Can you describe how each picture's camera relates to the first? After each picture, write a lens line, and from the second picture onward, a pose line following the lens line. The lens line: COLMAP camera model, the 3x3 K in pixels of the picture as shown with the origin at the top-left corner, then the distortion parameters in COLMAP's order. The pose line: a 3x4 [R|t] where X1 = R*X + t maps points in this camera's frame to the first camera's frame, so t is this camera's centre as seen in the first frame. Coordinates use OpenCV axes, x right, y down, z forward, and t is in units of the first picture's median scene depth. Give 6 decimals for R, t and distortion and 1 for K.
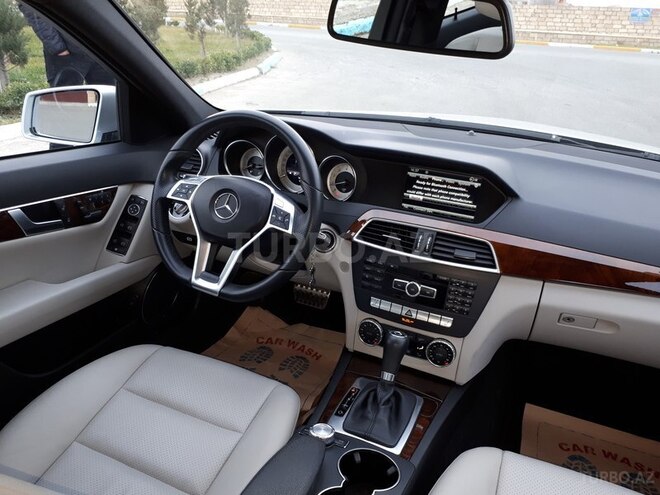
lens RADIAL K [[540.1, 0, 327.9], [0, 540.1, 250.5], [0, 0, 1]] dist [0.018523, -0.011071]
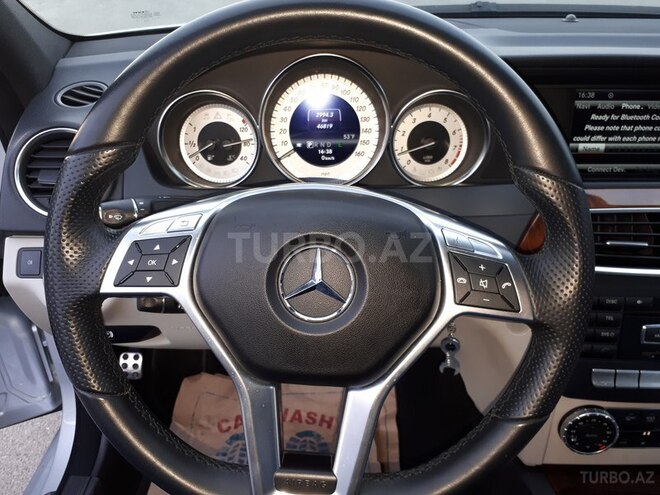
lens RADIAL K [[540.1, 0, 330.8], [0, 540.1, 244.8], [0, 0, 1]] dist [0.018523, -0.011071]
pose [[0.904471, -0.250395, 0.345302, -0.263767], [0.211652, 0.966327, 0.146337, -0.138627], [-0.370317, -0.059274, 0.927012, 0.614262]]
